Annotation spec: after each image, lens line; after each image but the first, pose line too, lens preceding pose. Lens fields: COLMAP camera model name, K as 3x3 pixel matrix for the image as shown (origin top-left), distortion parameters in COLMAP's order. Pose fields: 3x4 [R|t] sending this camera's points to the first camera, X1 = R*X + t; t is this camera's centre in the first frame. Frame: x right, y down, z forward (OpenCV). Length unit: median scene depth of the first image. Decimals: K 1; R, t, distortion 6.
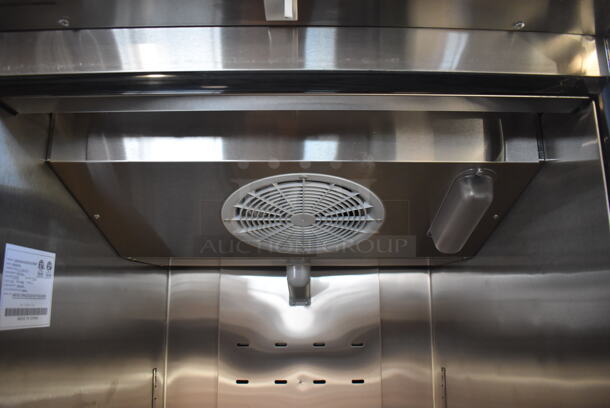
lens RADIAL K [[474.1, 0, 305.0], [0, 474.1, 204.0], [0, 0, 1]] dist [-0.081590, 0.001405]
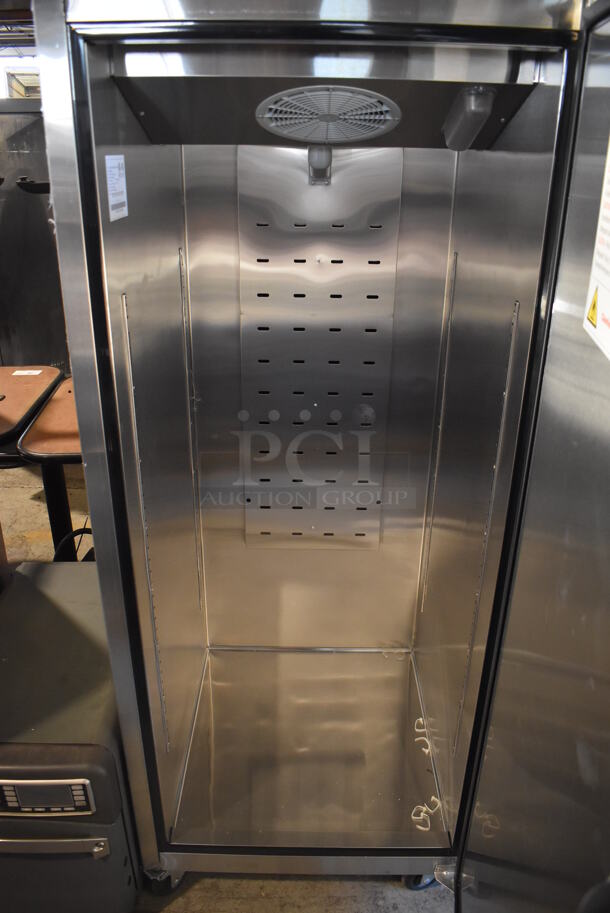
lens RADIAL K [[709.6, 0, 305.0], [0, 709.6, 456.5], [0, 0, 1]] dist [-0.081590, 0.001405]
pose [[0.999870, 0.015962, -0.002323, -0.044422], [-0.011441, 0.803365, 0.595376, -0.316565], [0.011370, -0.595272, 0.803444, -0.838015]]
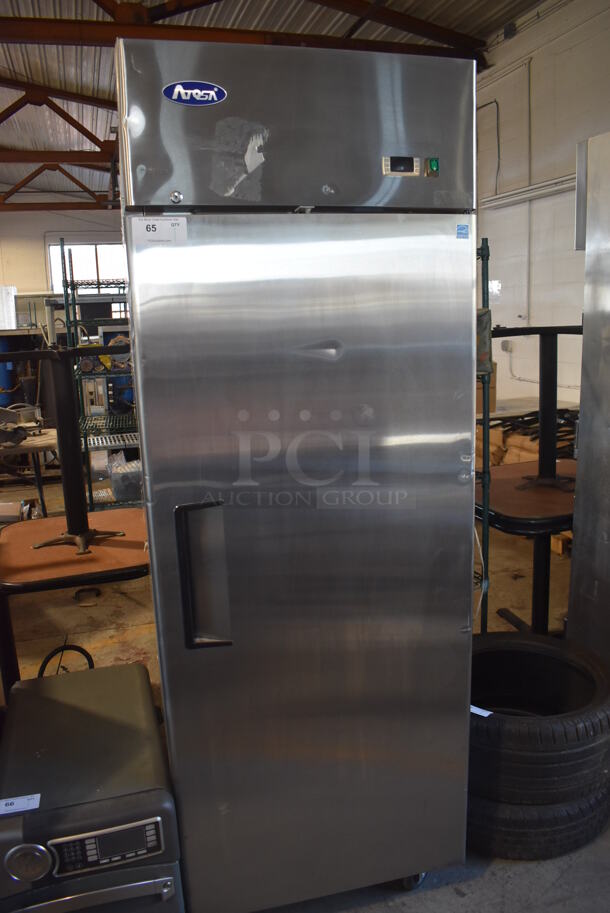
lens RADIAL K [[709.6, 0, 305.0], [0, 709.6, 456.5], [0, 0, 1]] dist [-0.081590, 0.001405]
pose [[0.962587, -0.084470, 0.257469, -0.358082], [-0.025308, 0.917992, 0.395790, -0.380051], [-0.269787, -0.387498, 0.881510, -1.177300]]
